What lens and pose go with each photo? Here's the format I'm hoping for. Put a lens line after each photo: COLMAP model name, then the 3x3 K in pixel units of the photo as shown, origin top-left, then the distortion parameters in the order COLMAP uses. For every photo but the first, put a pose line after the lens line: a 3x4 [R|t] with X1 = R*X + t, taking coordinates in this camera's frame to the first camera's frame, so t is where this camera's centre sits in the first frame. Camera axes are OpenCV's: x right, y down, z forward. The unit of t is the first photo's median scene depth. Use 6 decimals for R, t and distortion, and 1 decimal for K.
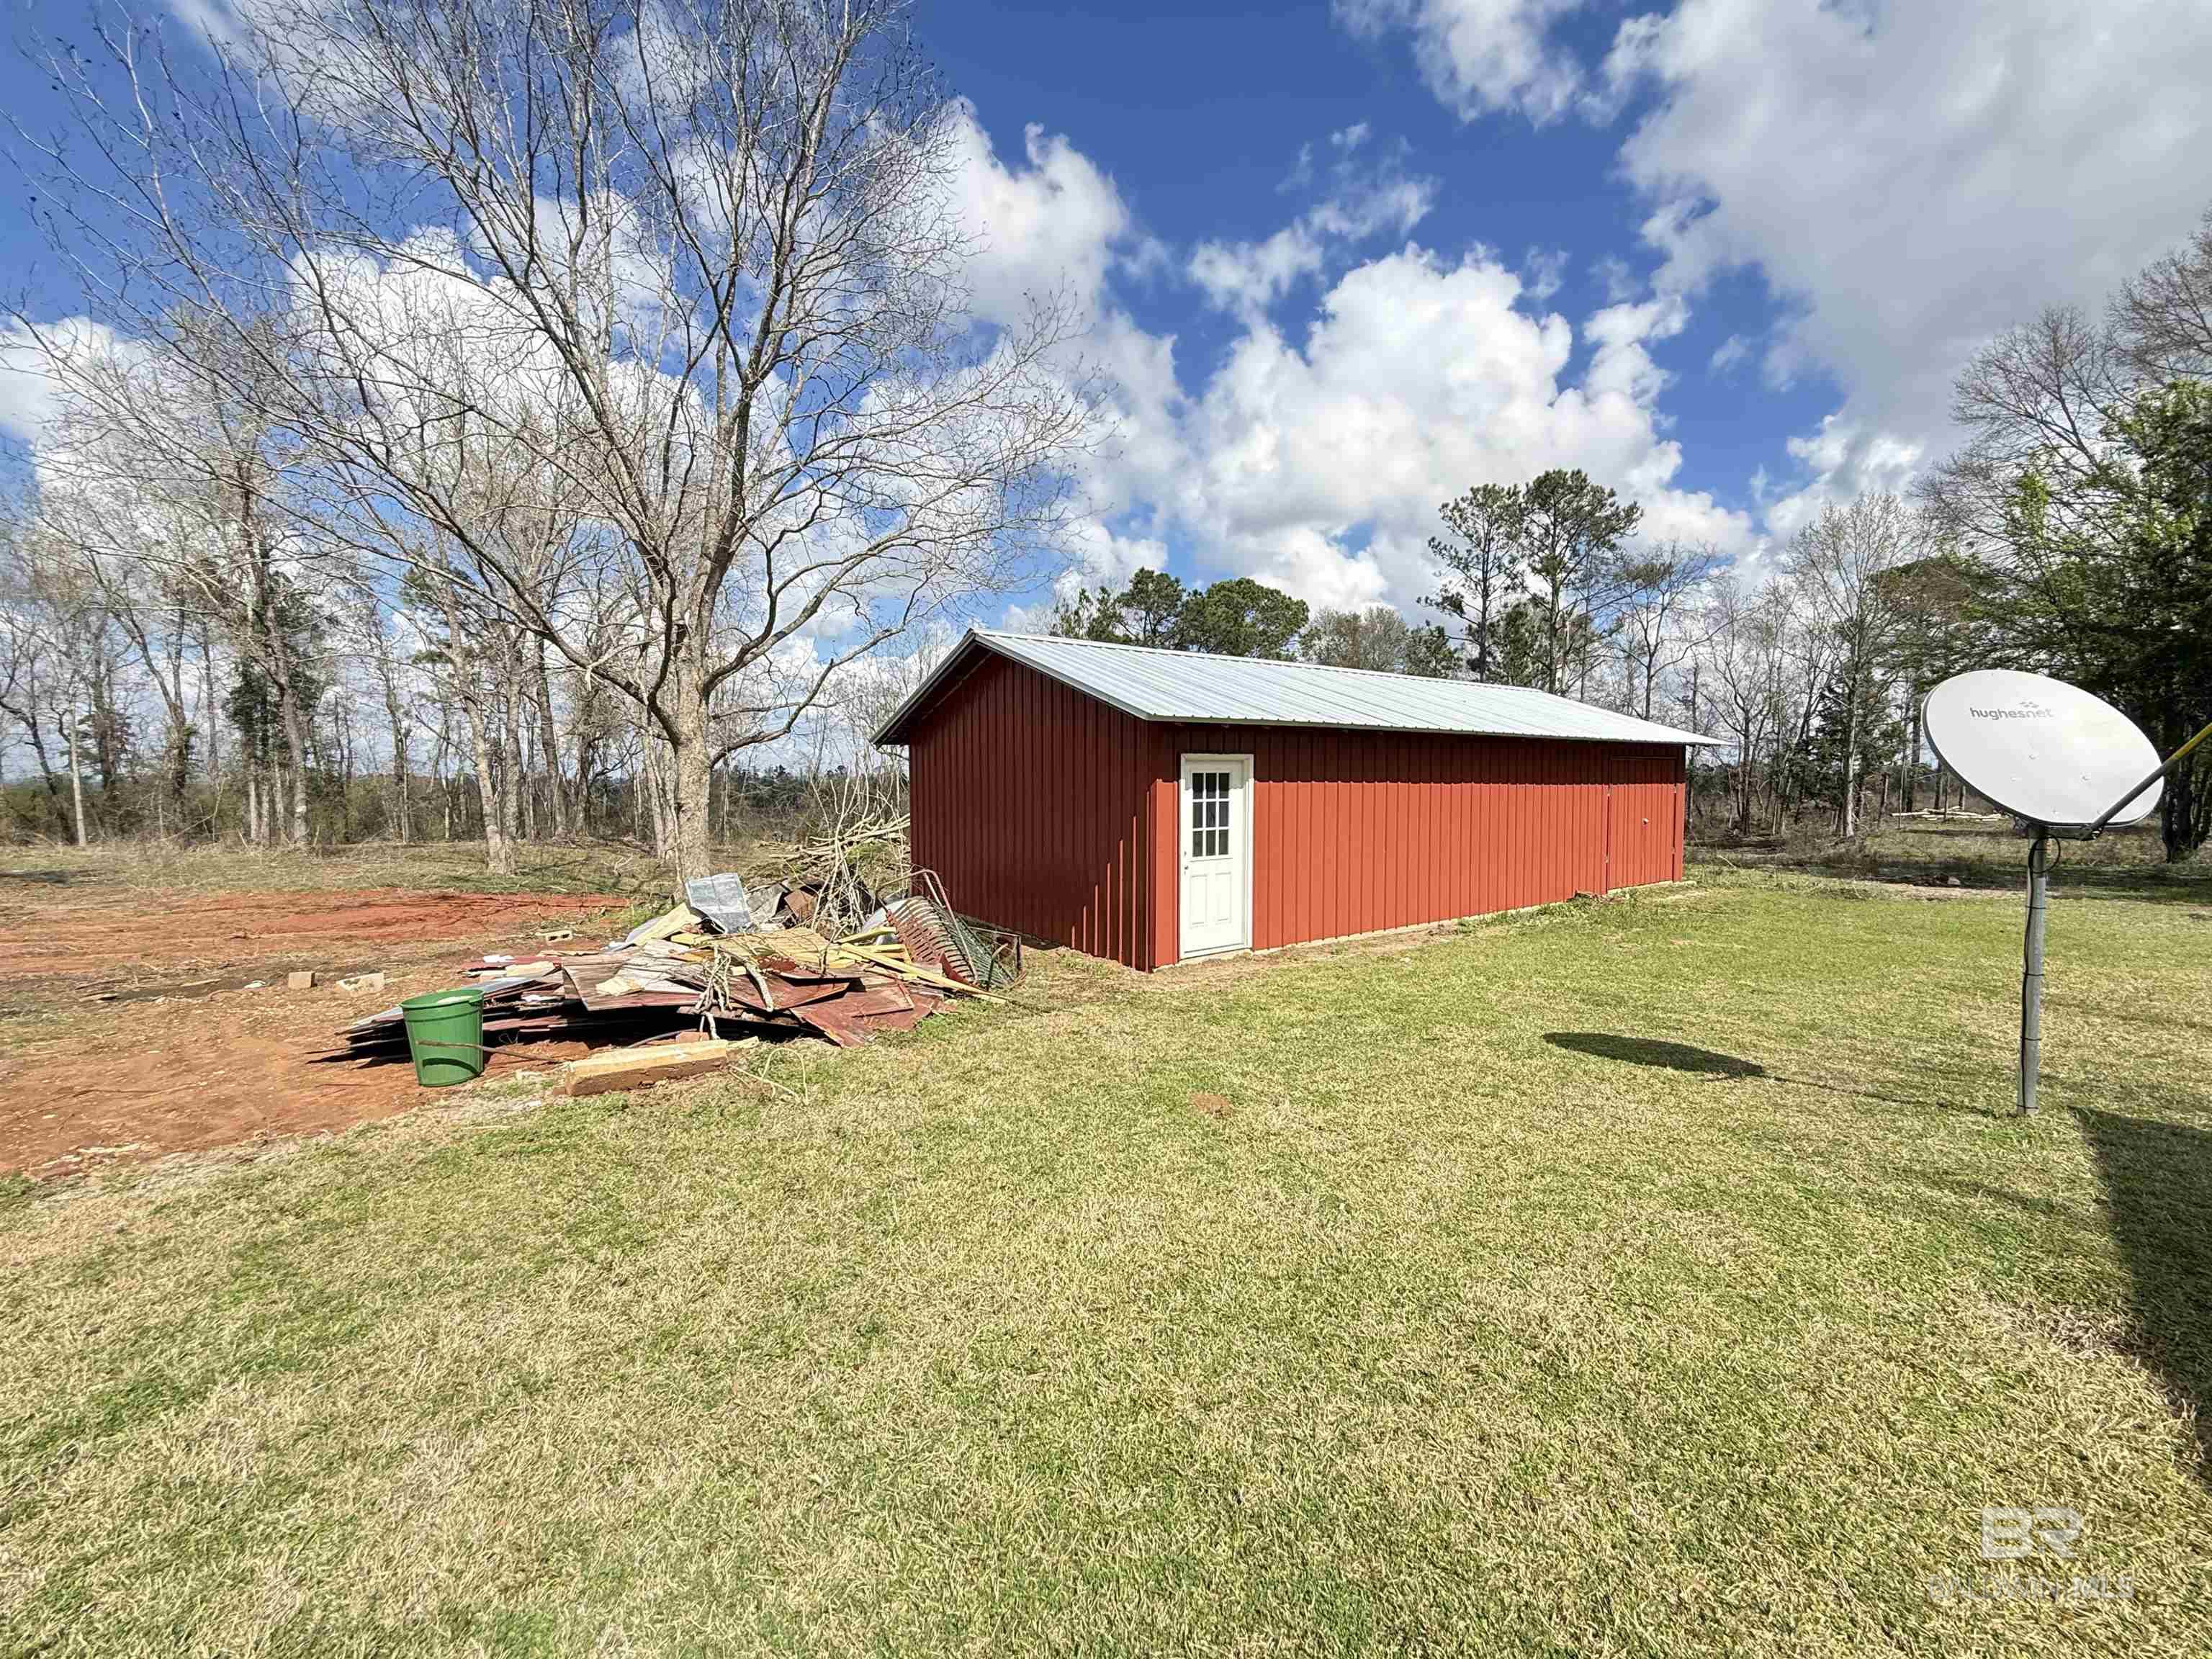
lens RADIAL K [[880.1, 0, 1098.9], [0, 880.1, 830.7], [0, 0, 1]] dist [0.000244, 0.000108]
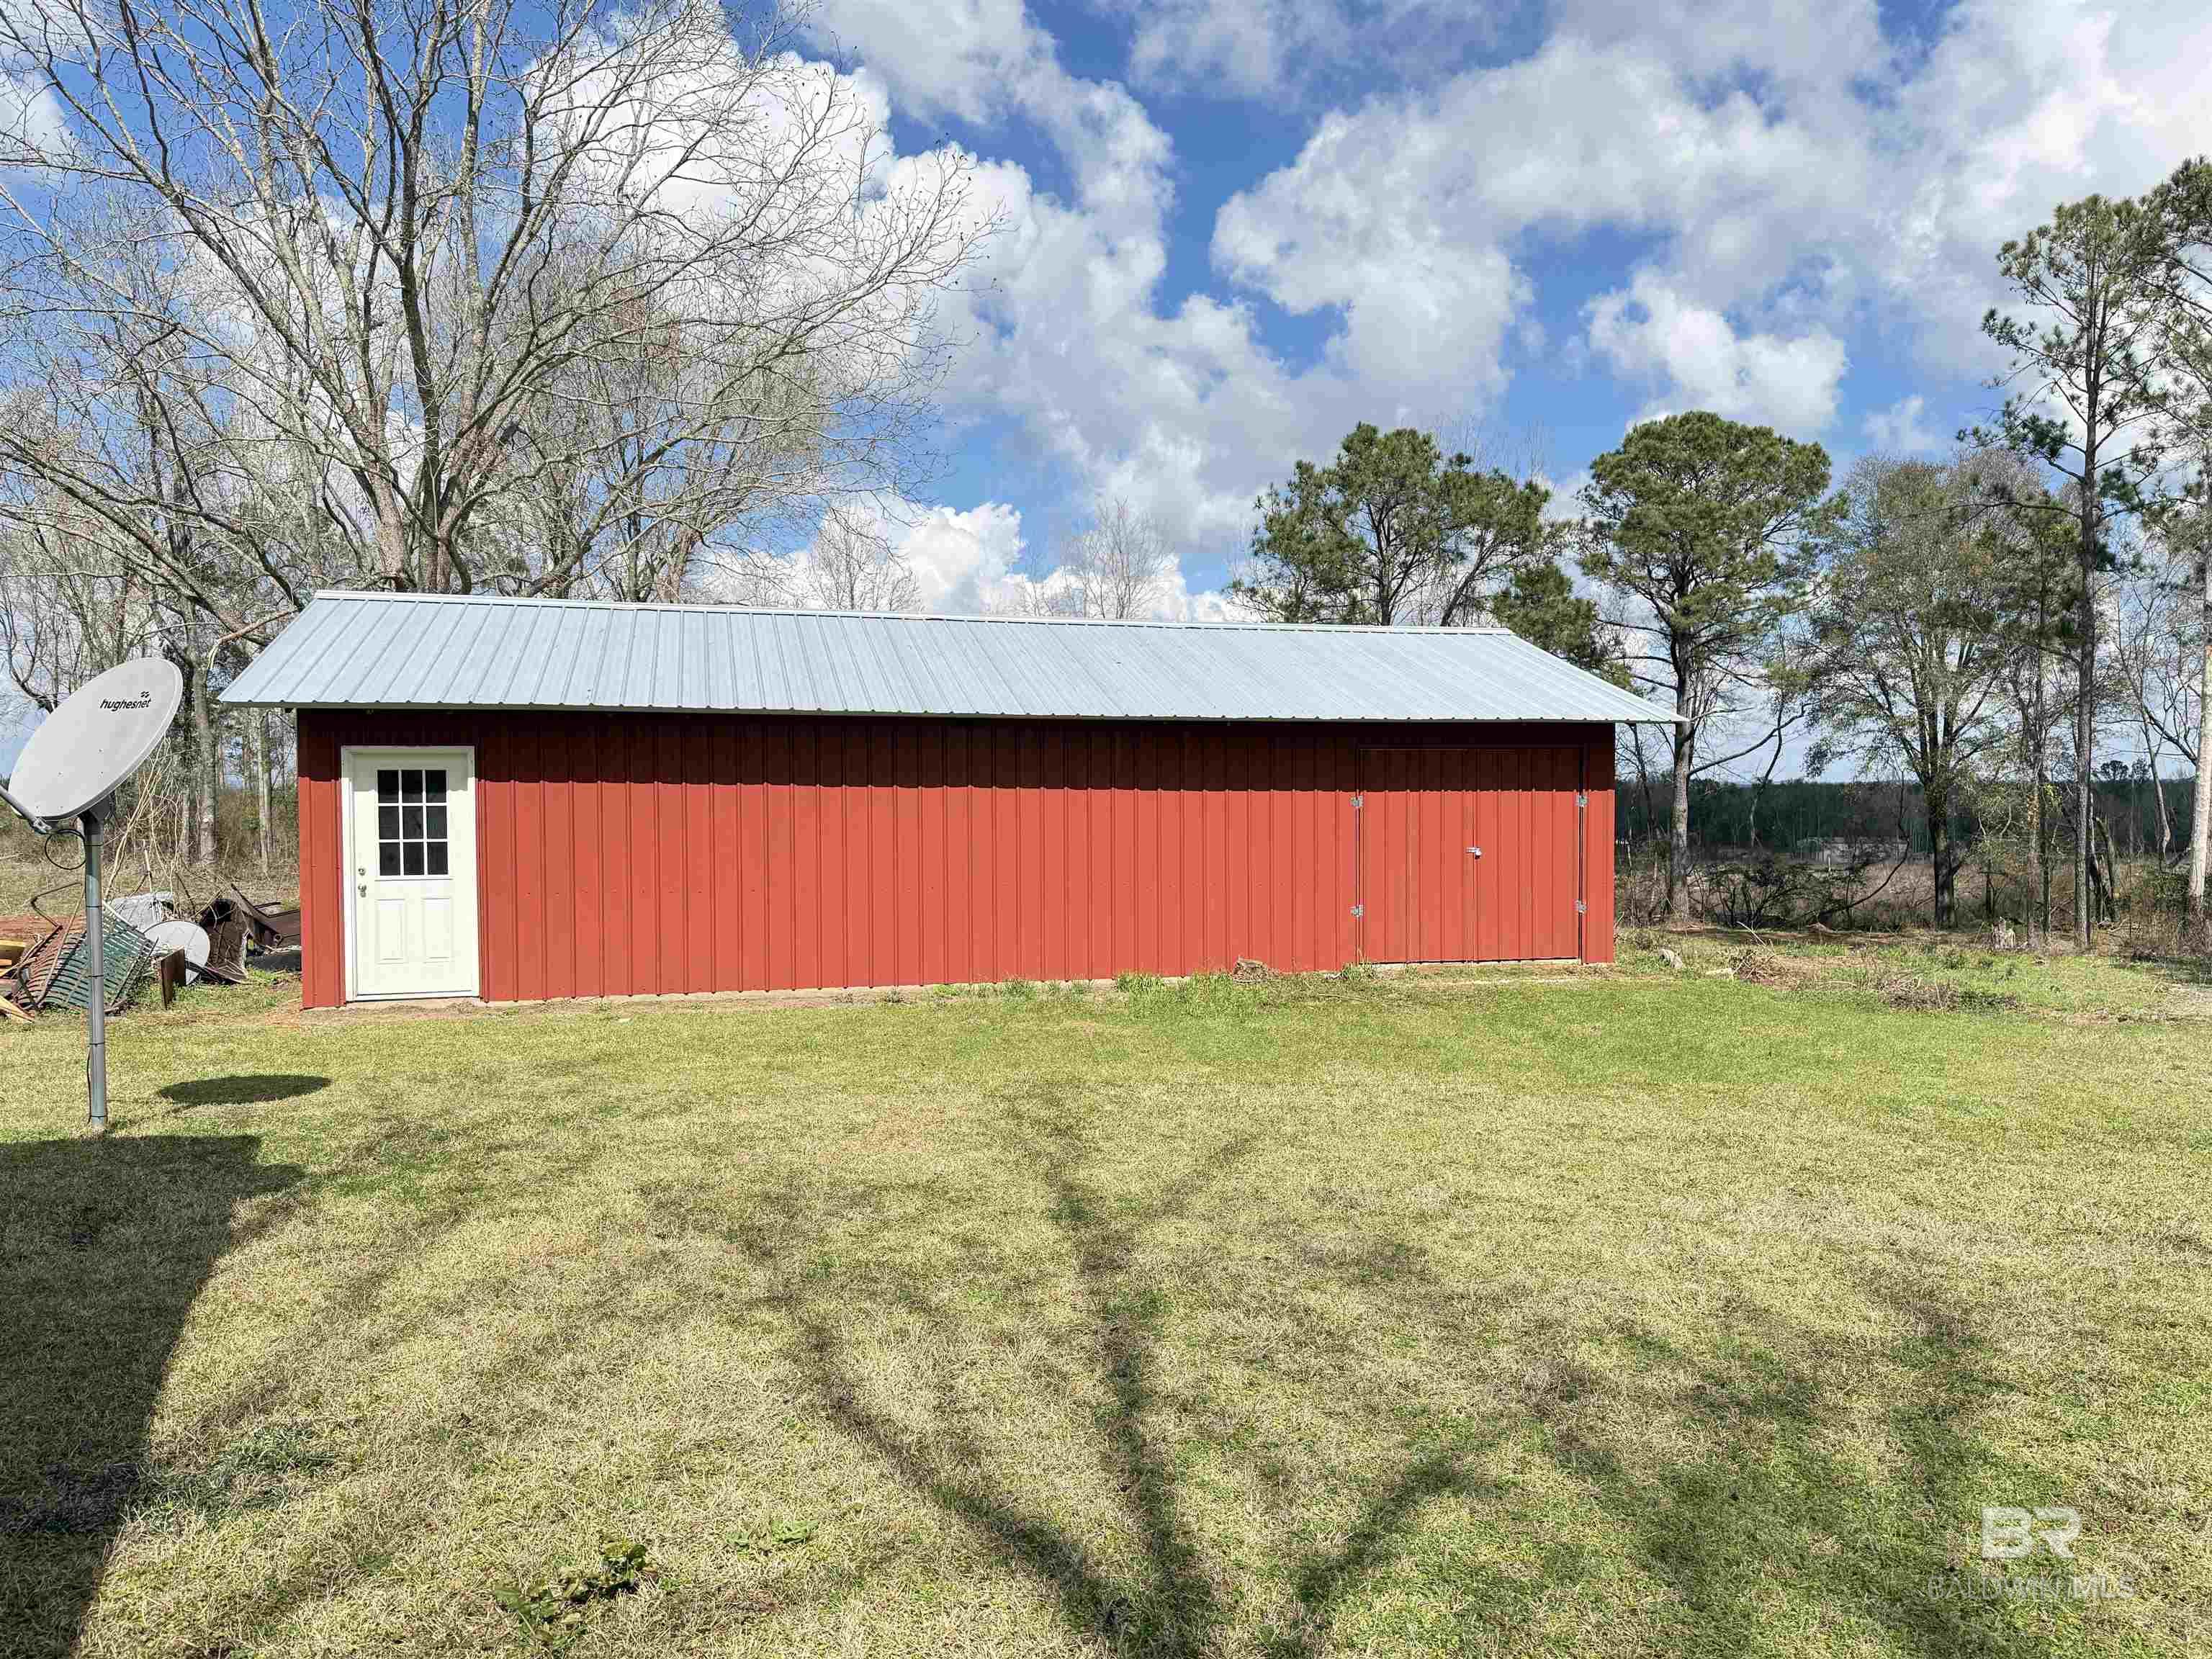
lens RADIAL K [[1616.5, 0, 1106.0], [0, 1616.5, 829.5], [0, 0, 1]] dist [-0.077065, -0.000401]
pose [[0.898296, 0.015528, -0.439116, 1.283090], [-0.031927, 0.999040, -0.029987, 0.010671], [0.438229, 0.040957, 0.897930, -0.012314]]
